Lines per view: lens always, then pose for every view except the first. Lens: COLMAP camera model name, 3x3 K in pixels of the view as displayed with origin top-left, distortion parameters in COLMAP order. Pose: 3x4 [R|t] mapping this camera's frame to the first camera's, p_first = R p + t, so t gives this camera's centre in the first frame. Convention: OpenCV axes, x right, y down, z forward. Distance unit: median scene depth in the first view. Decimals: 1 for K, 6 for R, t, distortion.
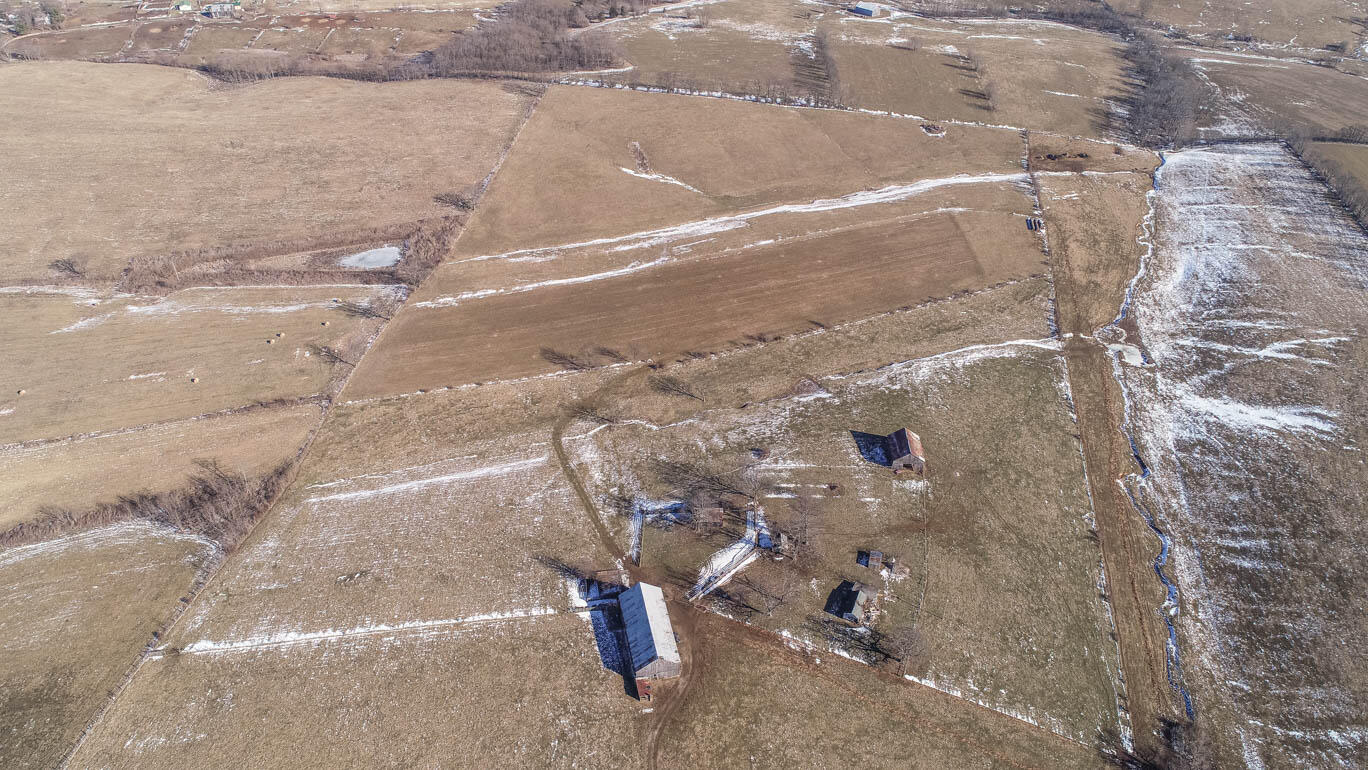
lens RADIAL K [[918.9, 0, 682.7], [0, 918.9, 386.0], [0, 0, 1]] dist [-0.005372, 0.003103]
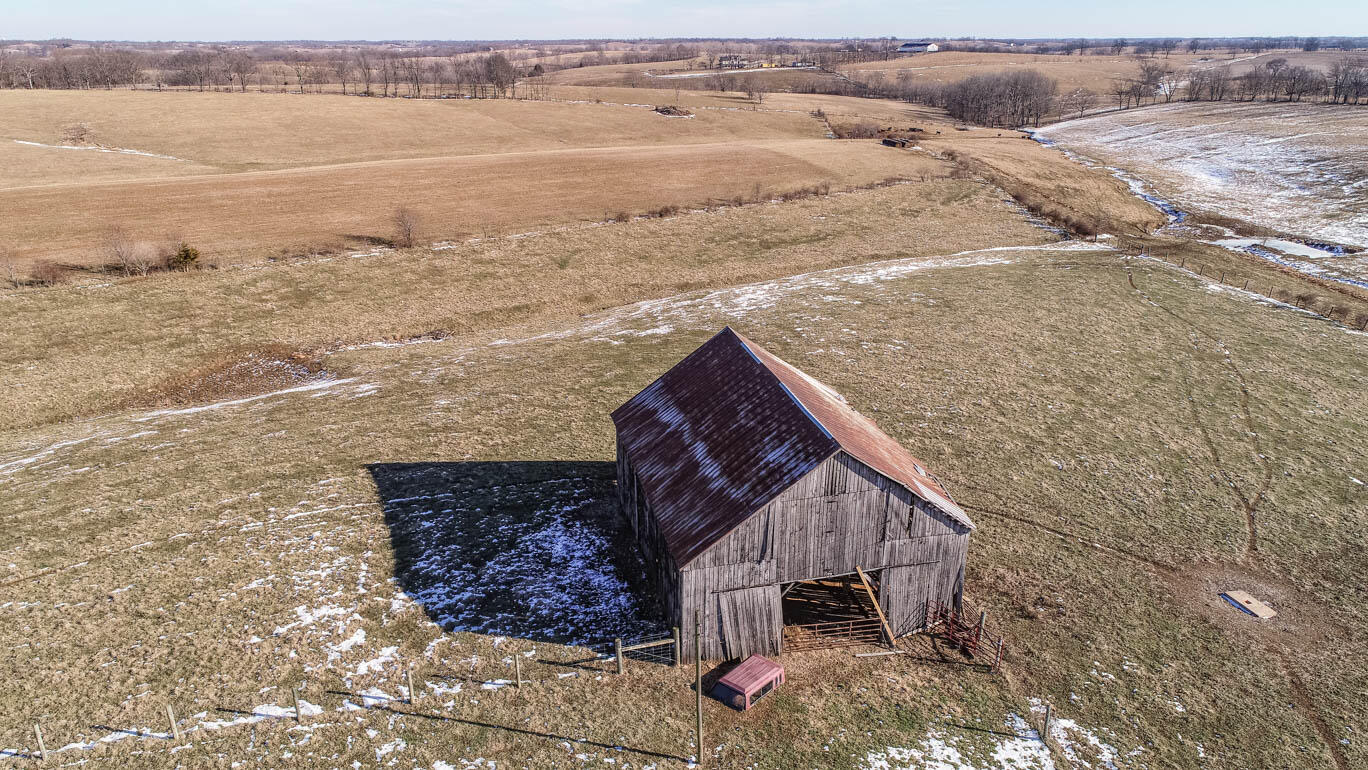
lens RADIAL K [[918.9, 0, 681.5], [0, 918.9, 384.9], [0, 0, 1]] dist [-0.005372, 0.003103]
pose [[0.964238, -0.106277, 0.242796, 0.221064], [0.172289, 0.947462, -0.269503, 0.094874], [-0.201398, 0.301696, 0.931890, 0.961578]]
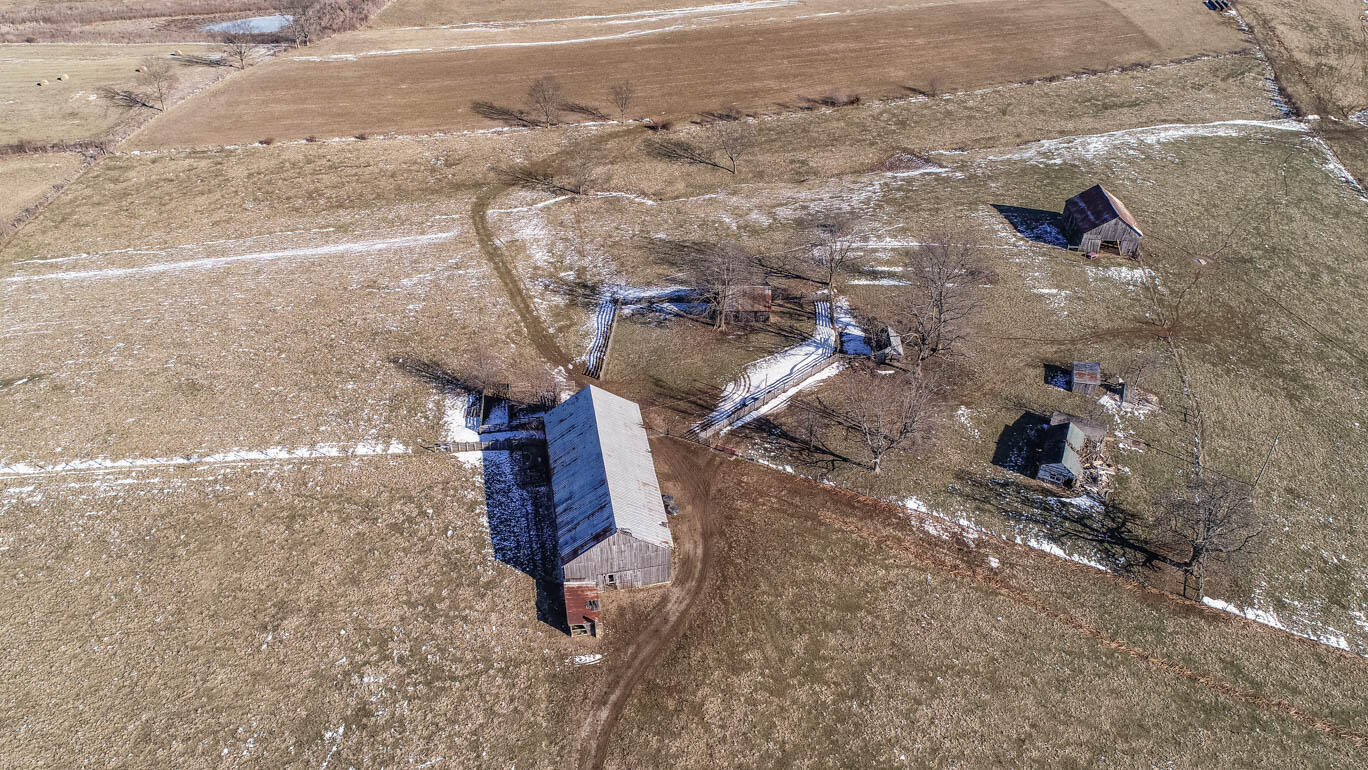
lens RADIAL K [[918.9, 0, 682.0], [0, 918.9, 386.7], [0, 0, 1]] dist [-0.005372, 0.003103]
pose [[0.999434, 0.016603, -0.029245, 0.010232], [-0.016669, 0.999859, -0.002023, 0.187848], [0.029207, 0.002509, 0.999570, 0.480763]]
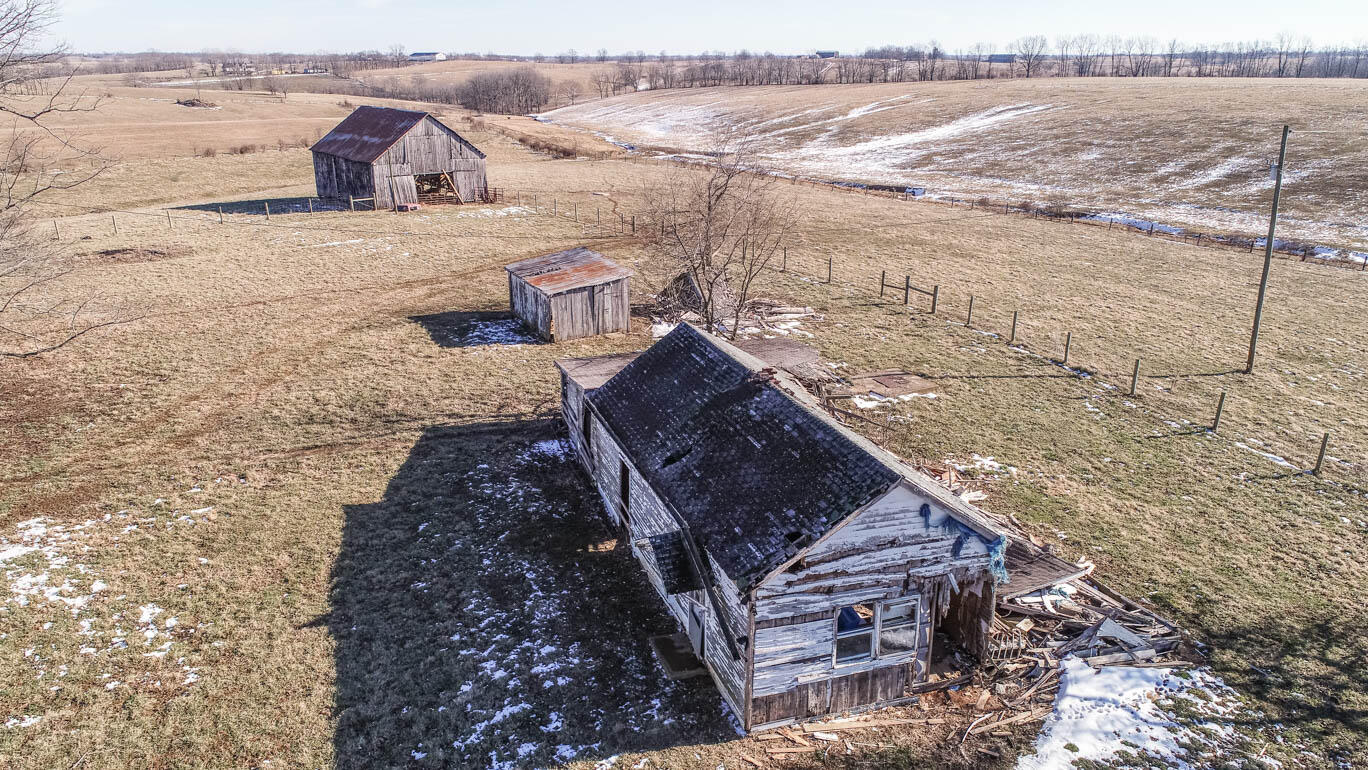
lens RADIAL K [[918.9, 0, 684.7], [0, 918.9, 387.7], [0, 0, 1]] dist [-0.005372, 0.003103]
pose [[0.721548, -0.243464, 0.648147, 0.125980], [0.426785, 0.893533, -0.139479, 0.214748], [-0.545182, 0.377259, 0.748633, 0.848527]]
